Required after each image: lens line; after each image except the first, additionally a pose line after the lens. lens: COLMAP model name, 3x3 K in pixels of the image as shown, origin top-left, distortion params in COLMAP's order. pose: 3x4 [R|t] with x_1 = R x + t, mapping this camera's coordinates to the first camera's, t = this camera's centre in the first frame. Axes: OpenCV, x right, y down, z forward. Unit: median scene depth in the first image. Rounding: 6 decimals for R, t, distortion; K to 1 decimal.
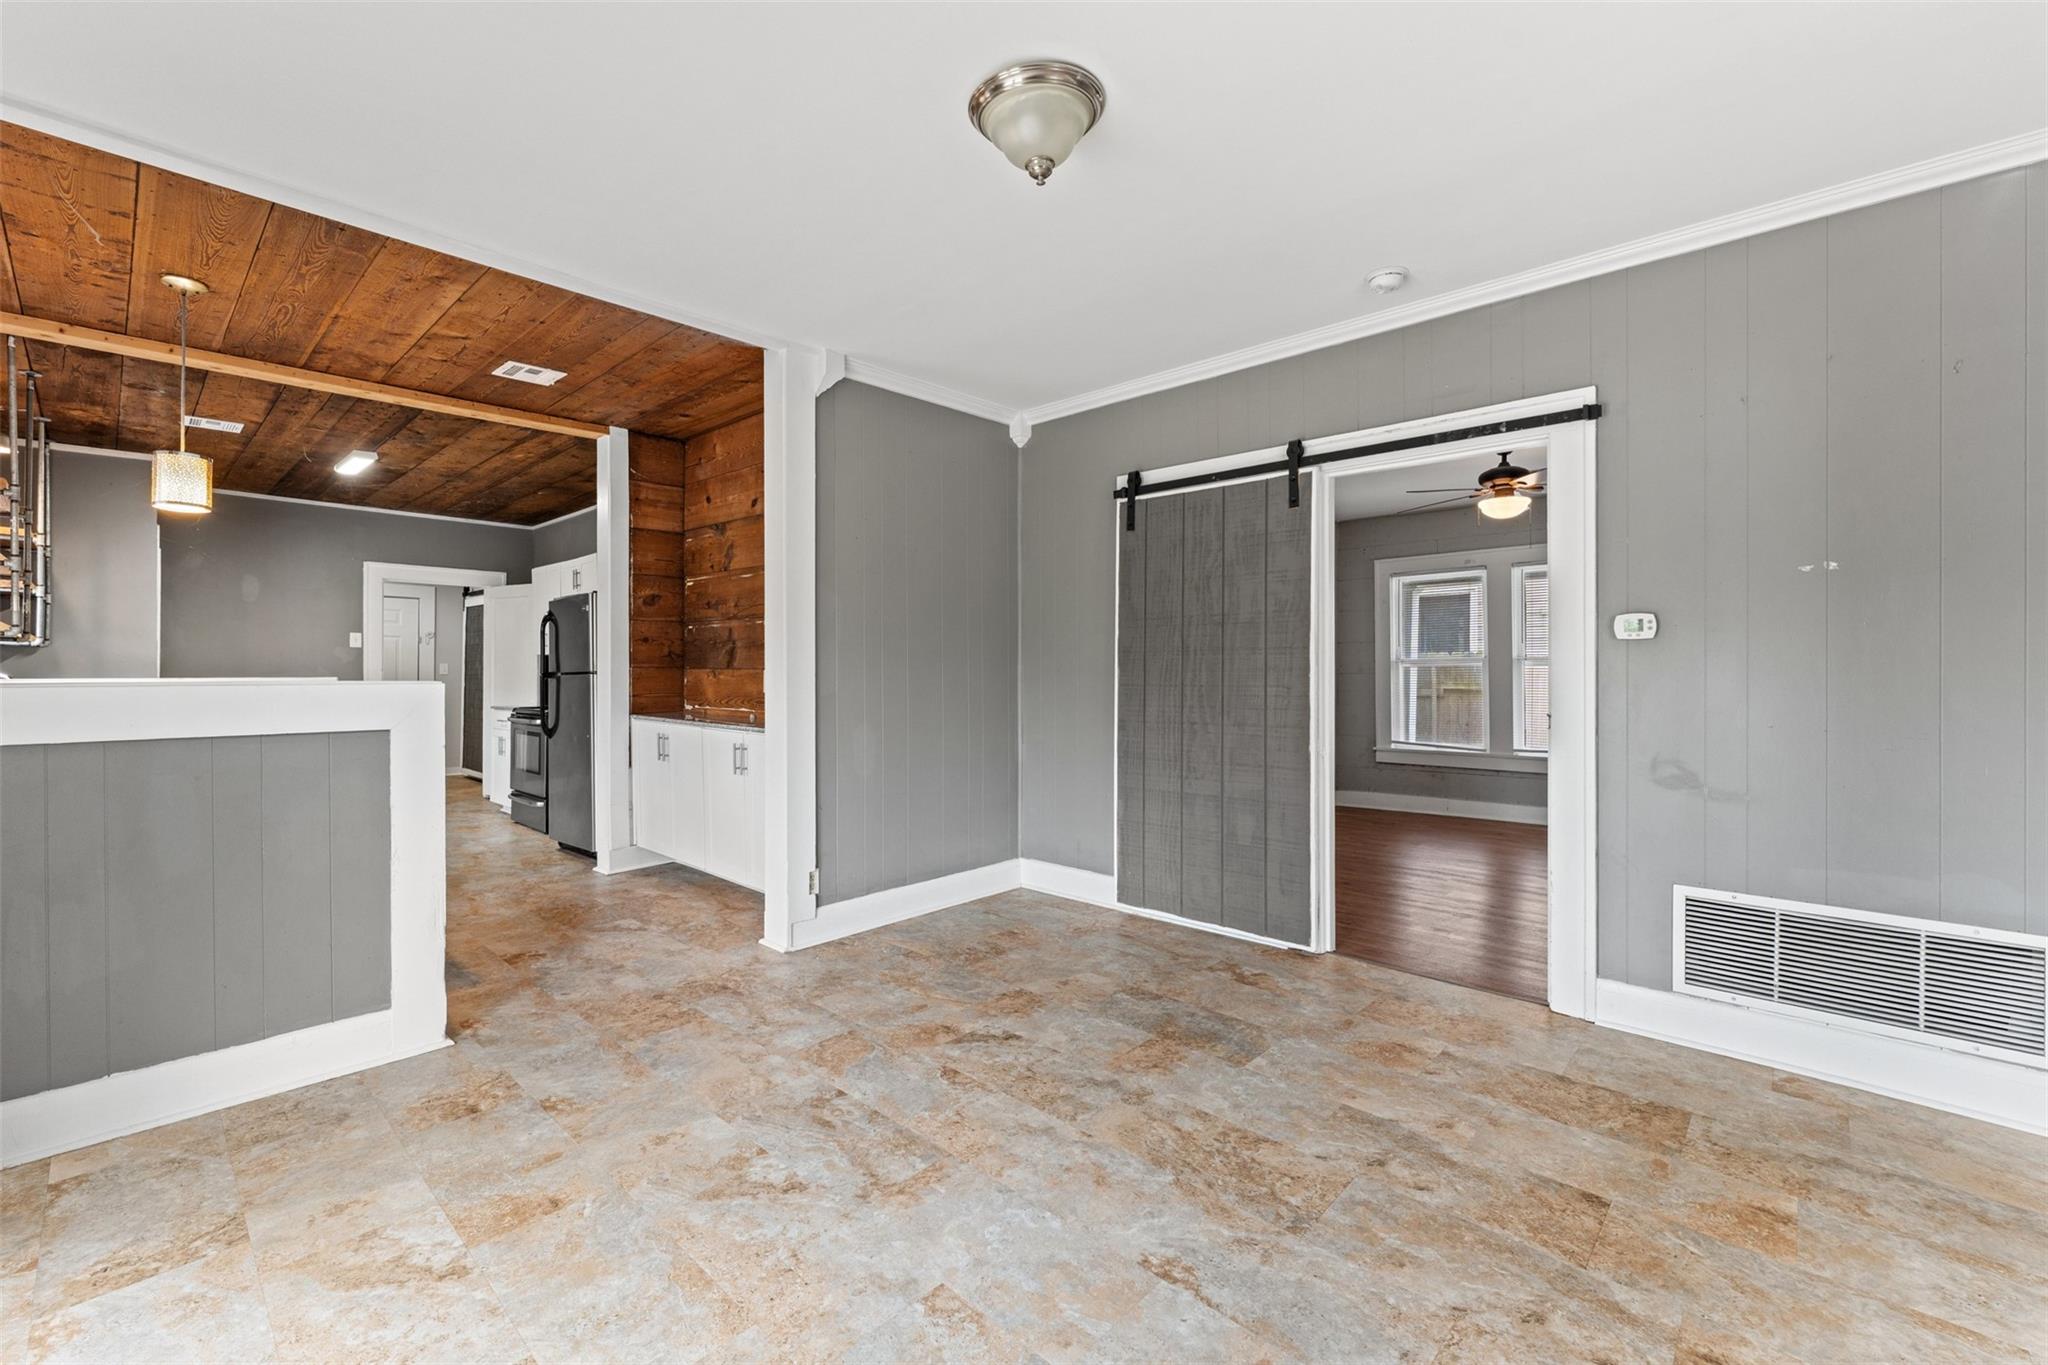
lens RADIAL K [[852.9, 0, 1017.6], [0, 852.9, 677.3], [0, 0, 1]] dist [-0.000306, 0.000013]
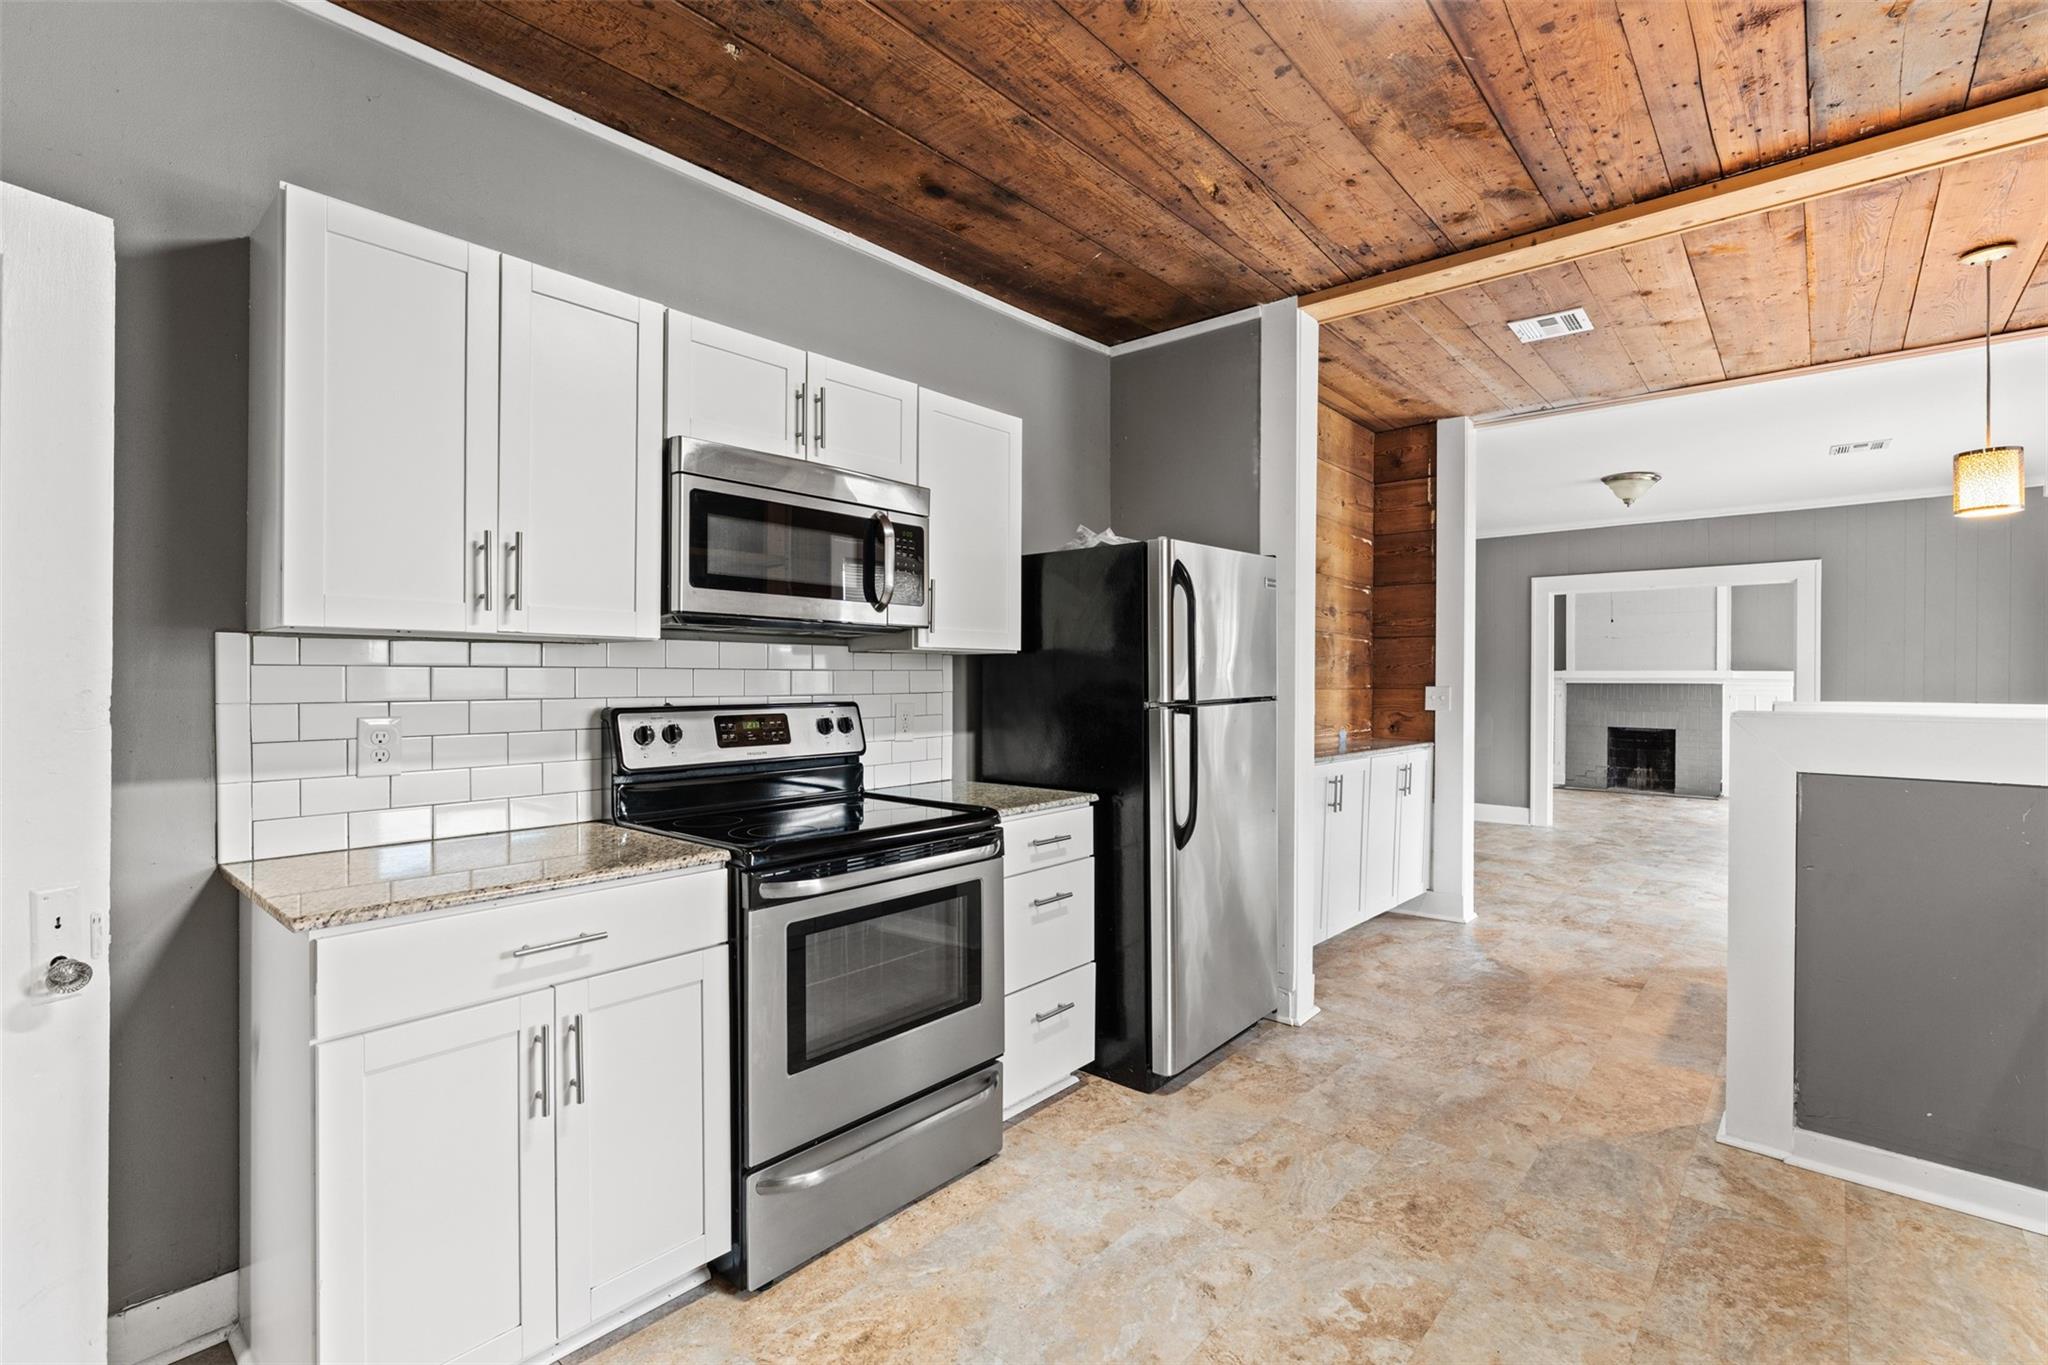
lens RADIAL K [[923.2, 0, 1022.8], [0, 923.2, 679.8], [0, 0, 1]] dist [-0.000791, -0.000065]
pose [[-0.039470, -0.004431, 0.999211, -1.464747], [-0.000743, 0.999990, 0.004405, -0.025488], [-0.999220, -0.000569, -0.039473, 1.572530]]
